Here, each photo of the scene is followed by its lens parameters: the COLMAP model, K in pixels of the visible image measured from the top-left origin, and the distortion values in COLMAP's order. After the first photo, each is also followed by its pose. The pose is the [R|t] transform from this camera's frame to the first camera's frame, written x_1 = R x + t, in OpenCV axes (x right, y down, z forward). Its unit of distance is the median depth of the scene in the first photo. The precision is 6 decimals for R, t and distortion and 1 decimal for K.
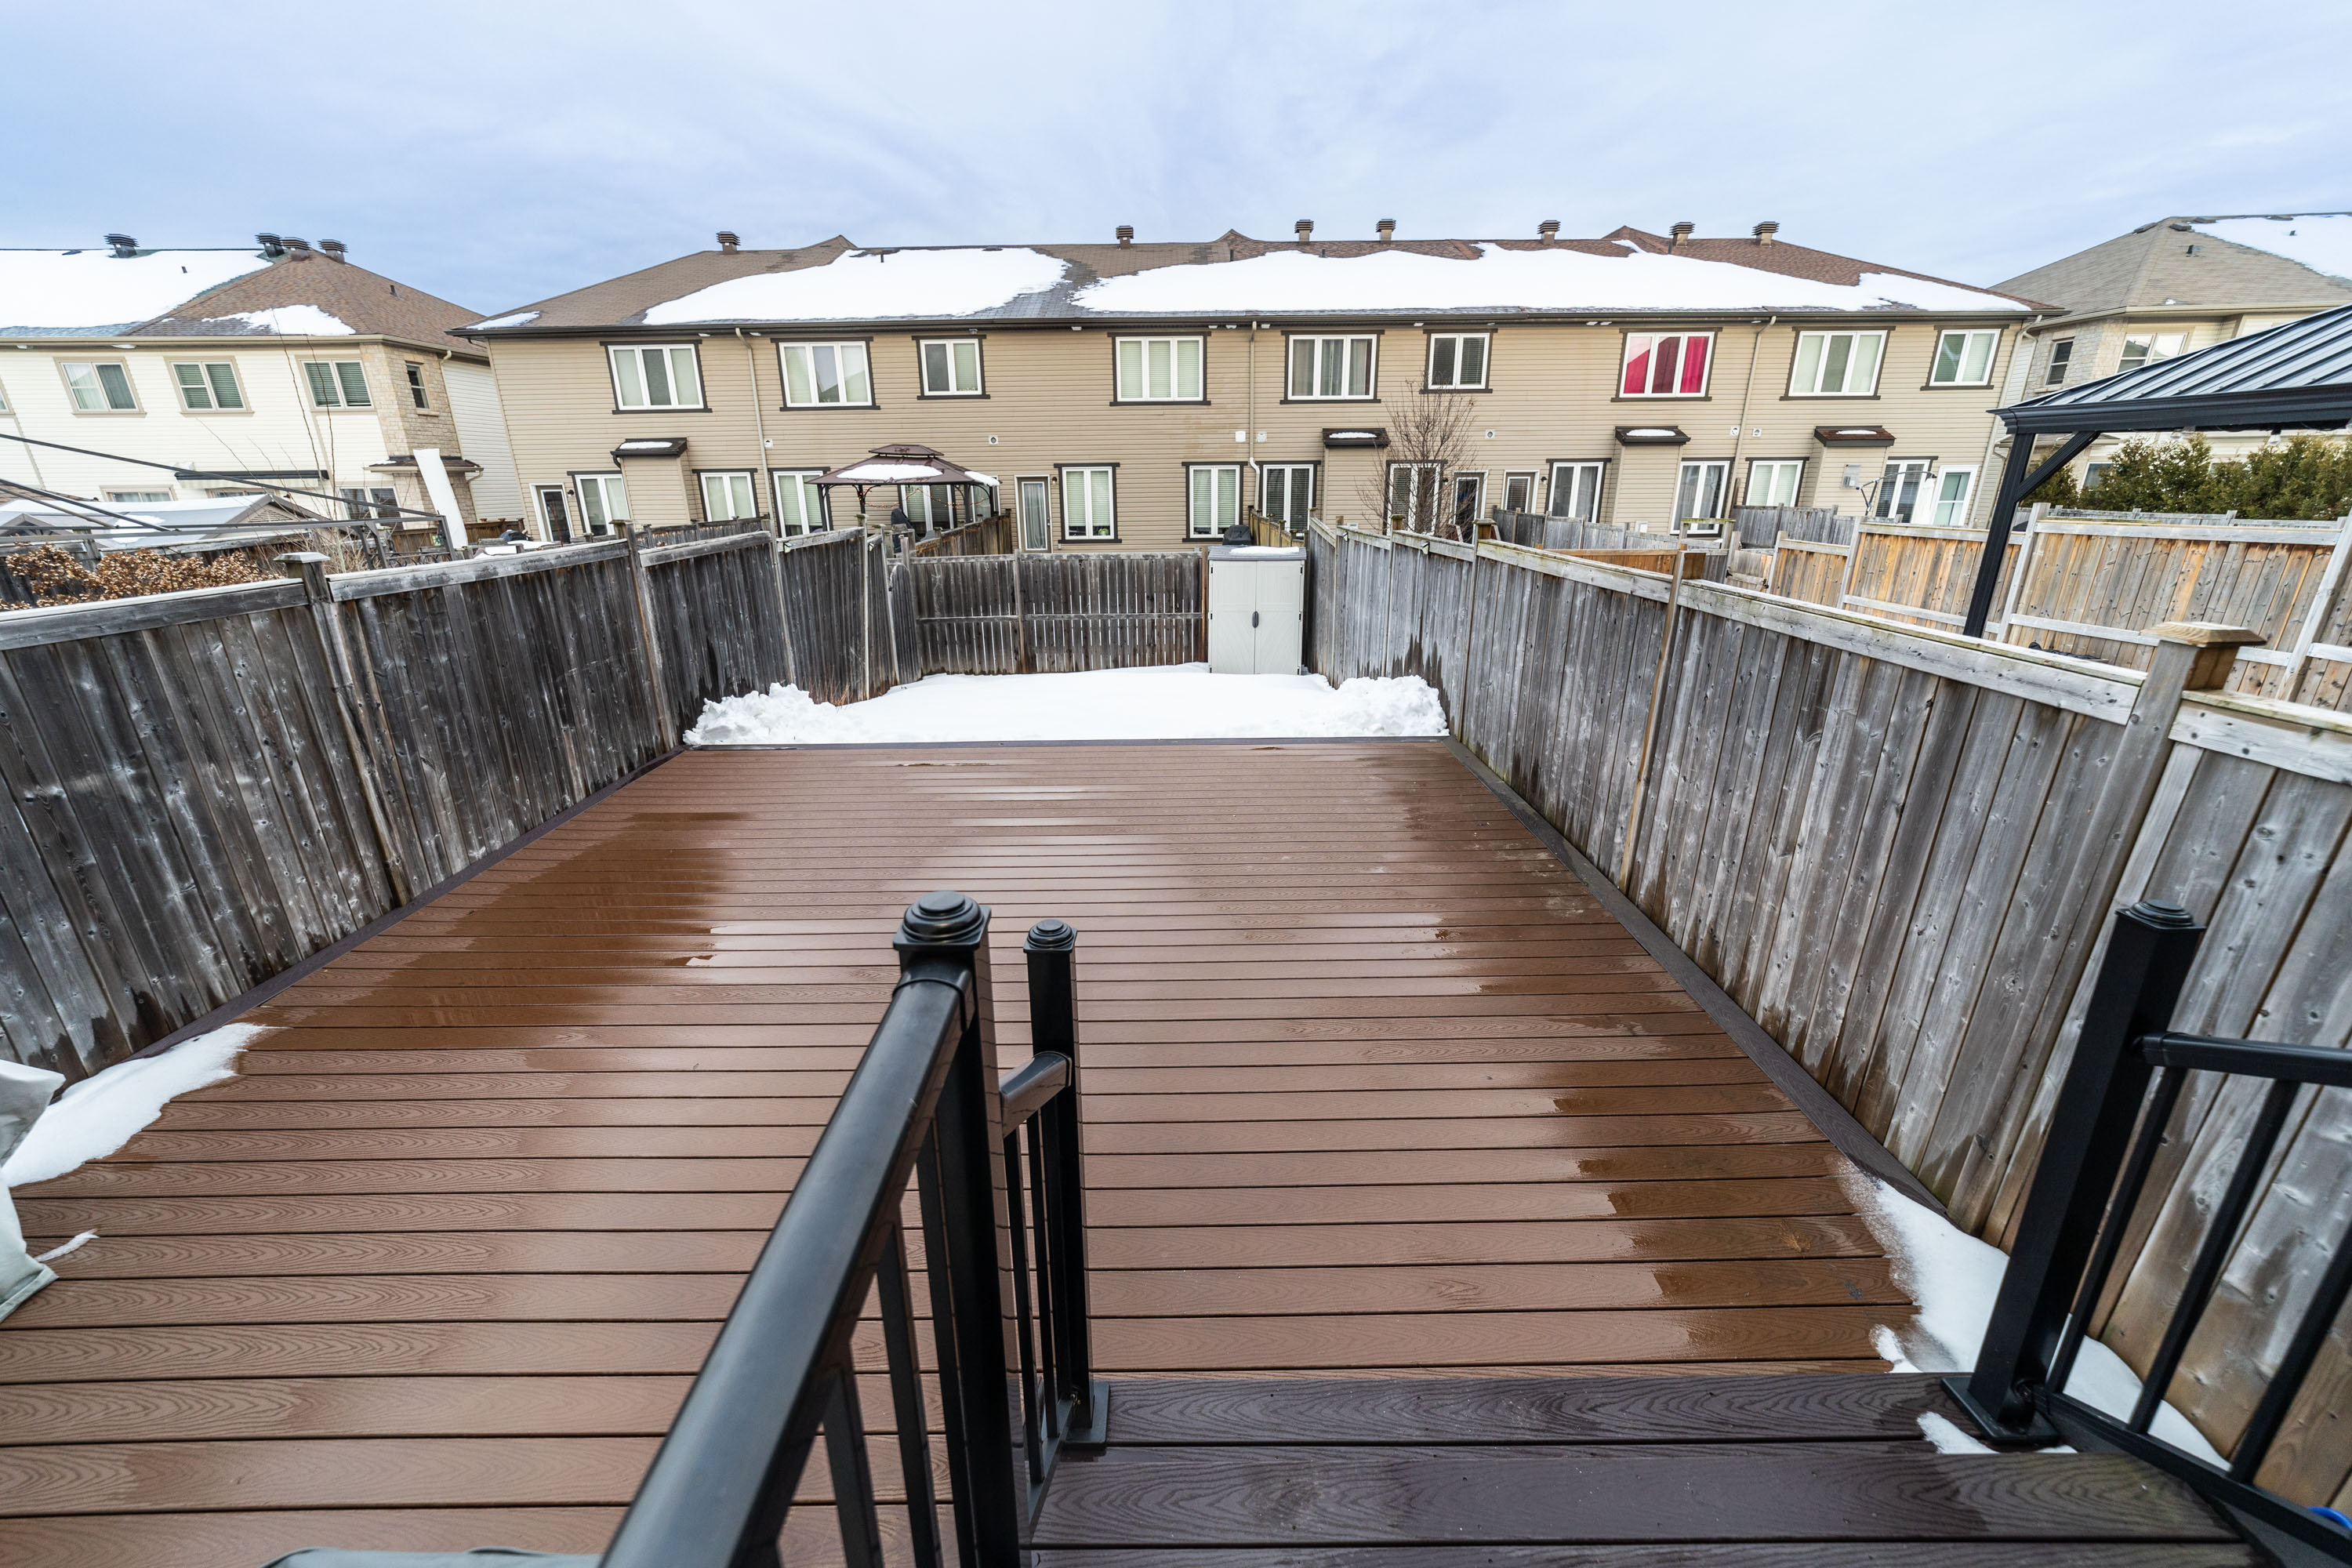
lens RADIAL K [[927.4, 0, 1182.5], [0, 927.4, 802.1], [0, 0, 1]] dist [-0.013873, 0.005593]
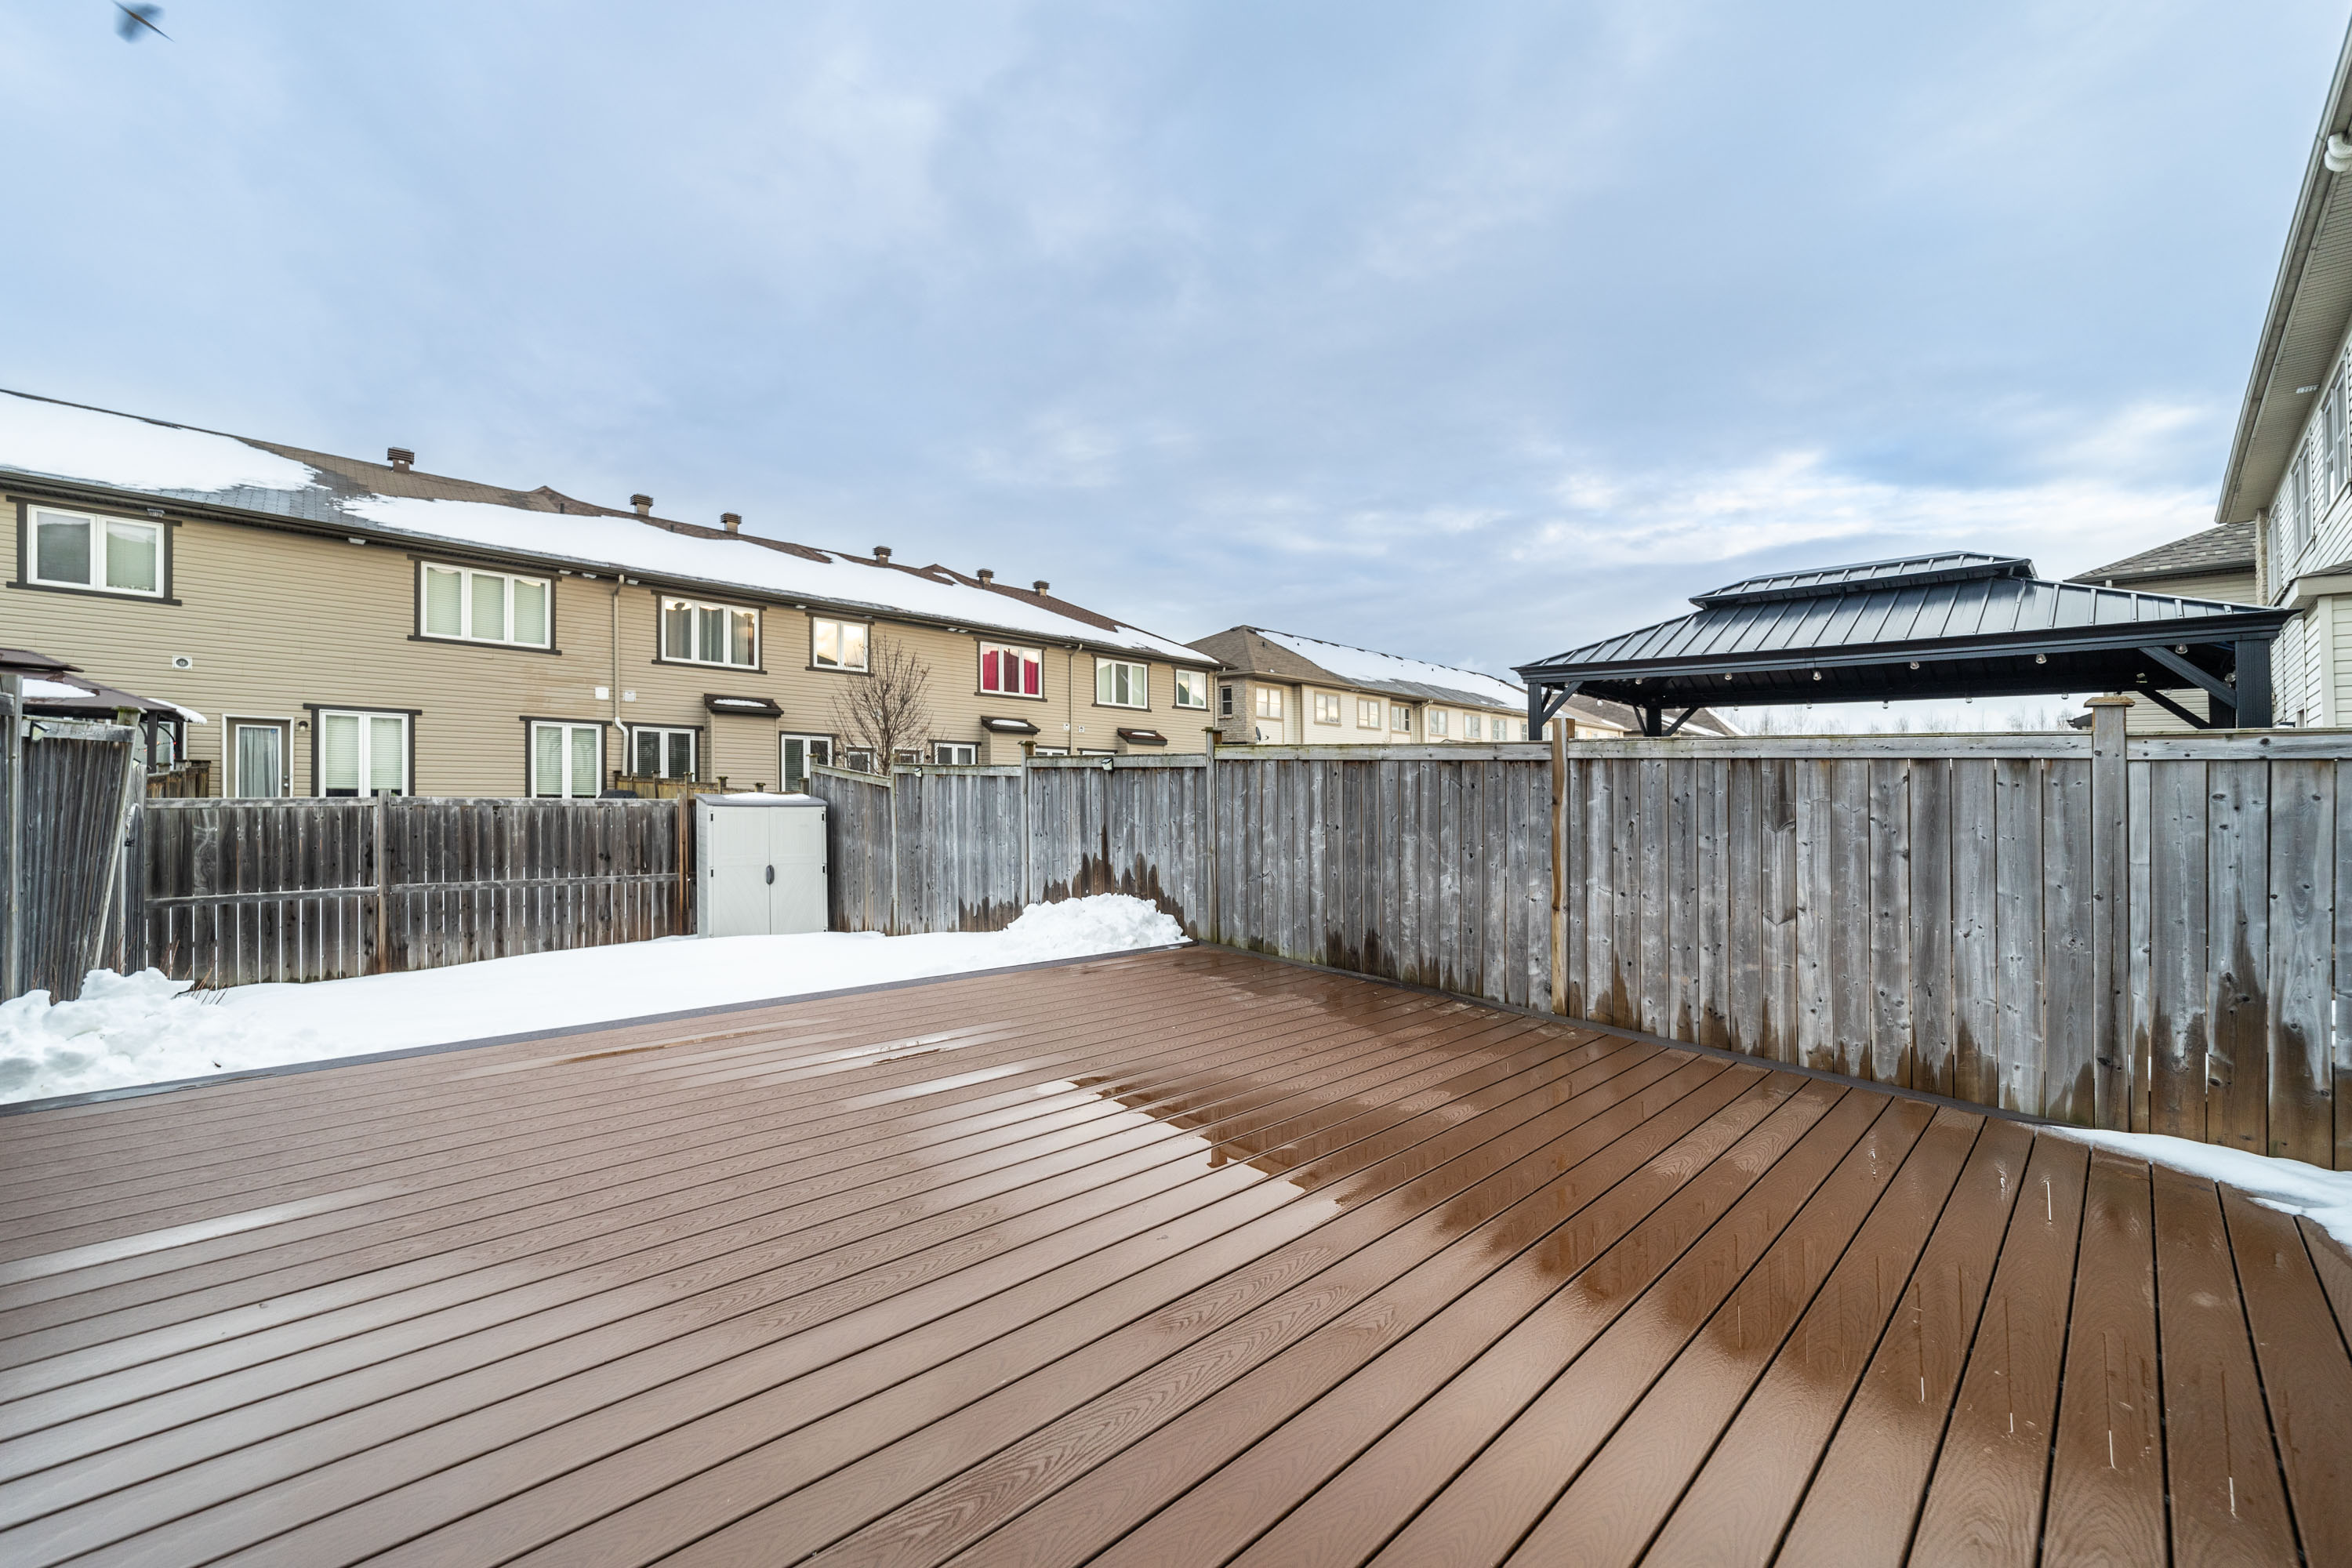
lens RADIAL K [[927.4, 0, 1182.9], [0, 927.4, 780.1], [0, 0, 1]] dist [-0.013873, 0.005593]
pose [[0.729825, 0.030281, 0.682963, -0.207119], [0.199435, 0.946132, -0.255069, 0.007900], [-0.653897, 0.322363, 0.684472, 0.152583]]
